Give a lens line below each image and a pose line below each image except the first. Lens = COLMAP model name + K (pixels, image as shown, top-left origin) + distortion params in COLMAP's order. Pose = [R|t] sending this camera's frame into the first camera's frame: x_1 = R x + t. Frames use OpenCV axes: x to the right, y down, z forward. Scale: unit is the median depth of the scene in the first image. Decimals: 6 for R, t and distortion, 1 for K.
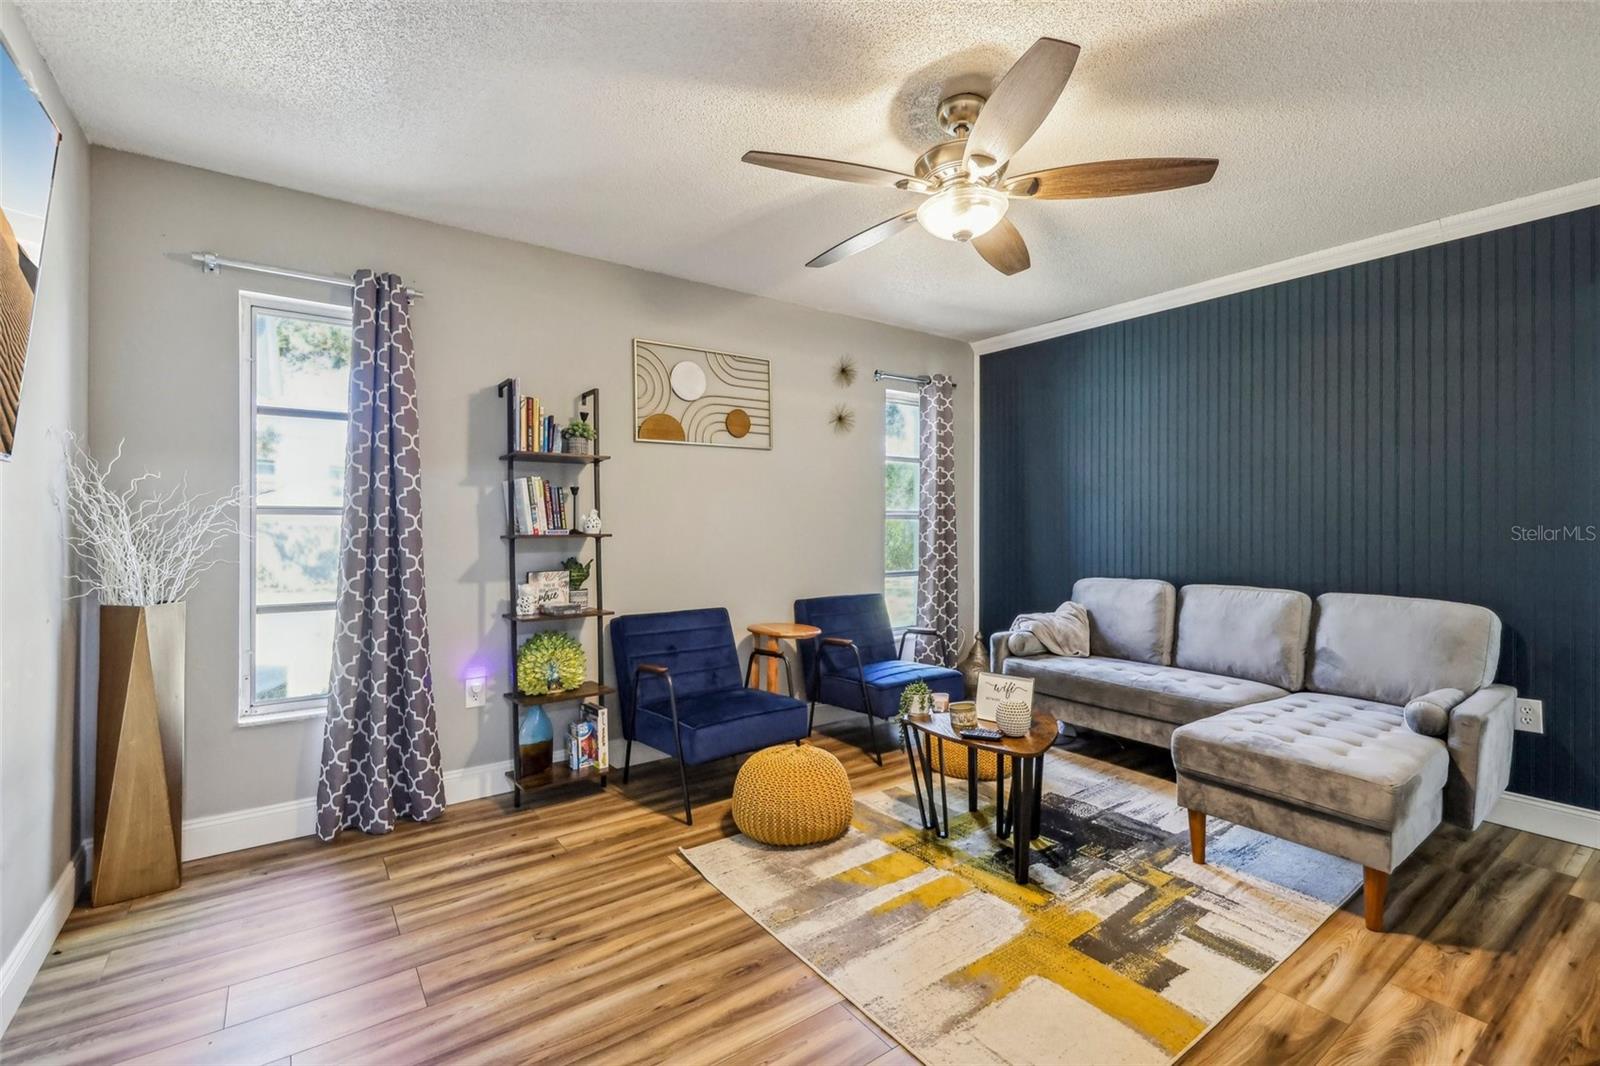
lens RADIAL K [[724.7, 0, 801.0], [0, 724.7, 527.7], [0, 0, 1]] dist [0.008103, -0.000787]
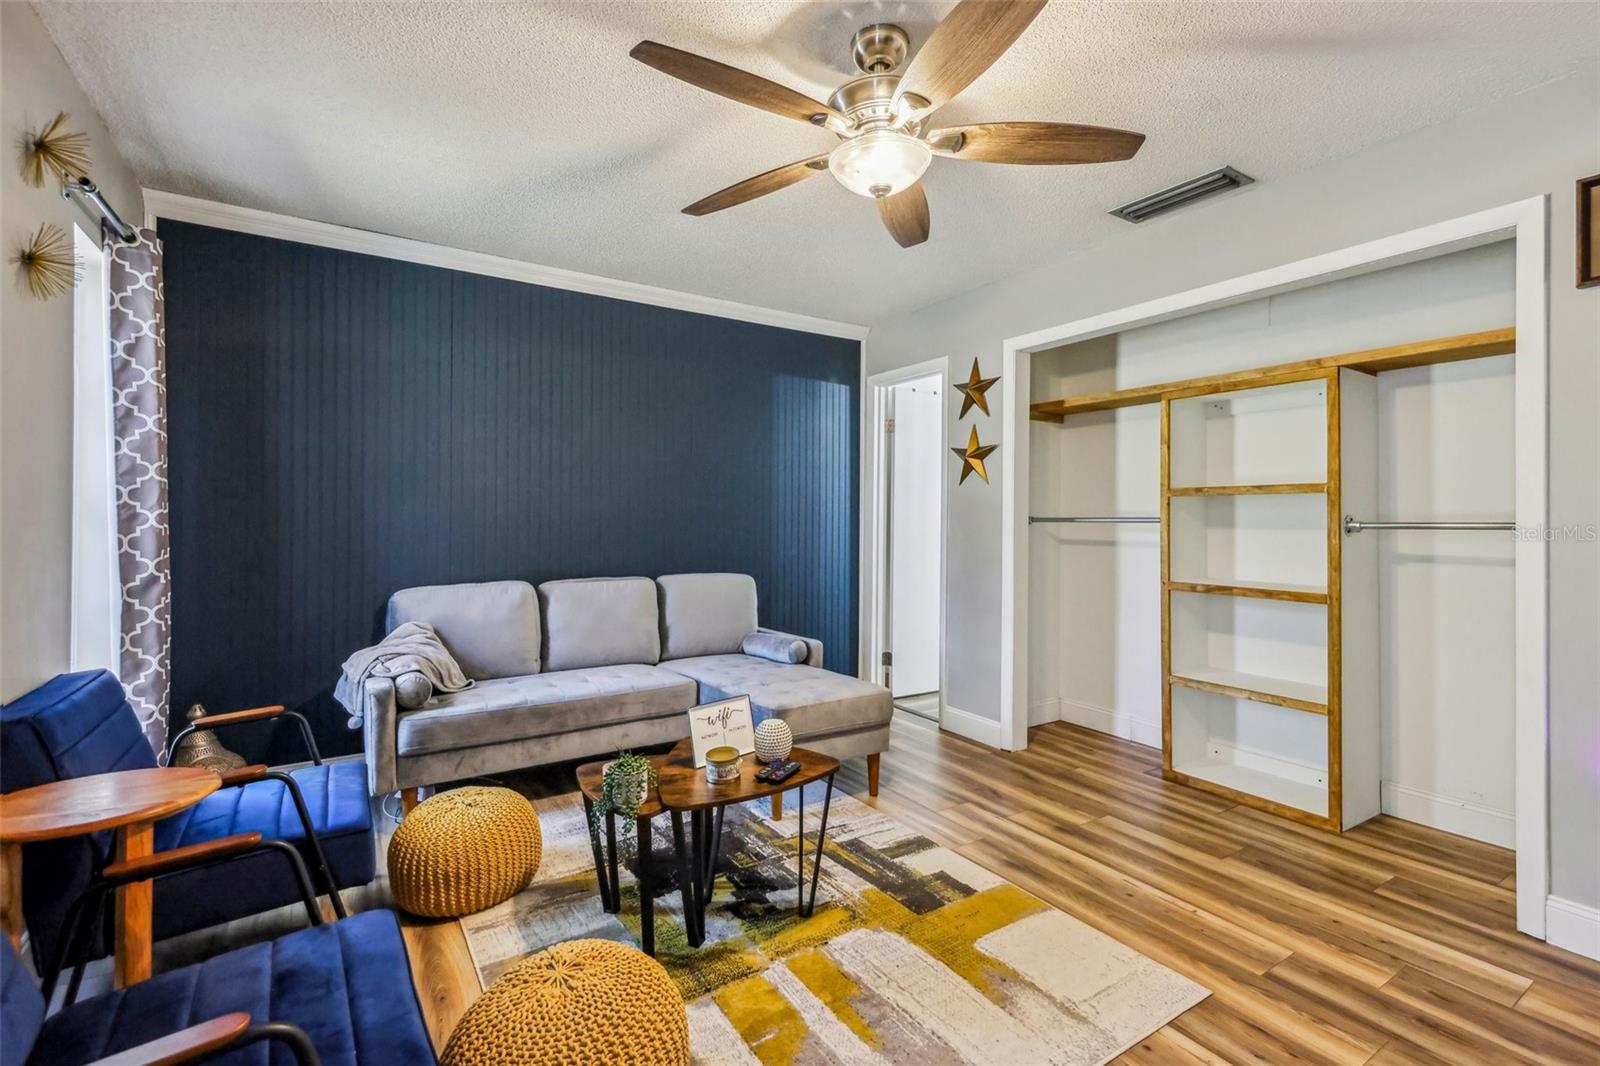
lens RADIAL K [[706.8, 0, 804.5], [0, 706.8, 517.4], [0, 0, 1]] dist [0.014553, -0.000066]
pose [[0.046013, 0.005197, 0.998927, -0.558028], [0.000829, 0.999986, -0.005240, -0.002351], [-0.998940, 0.001069, 0.046008, 0.918457]]
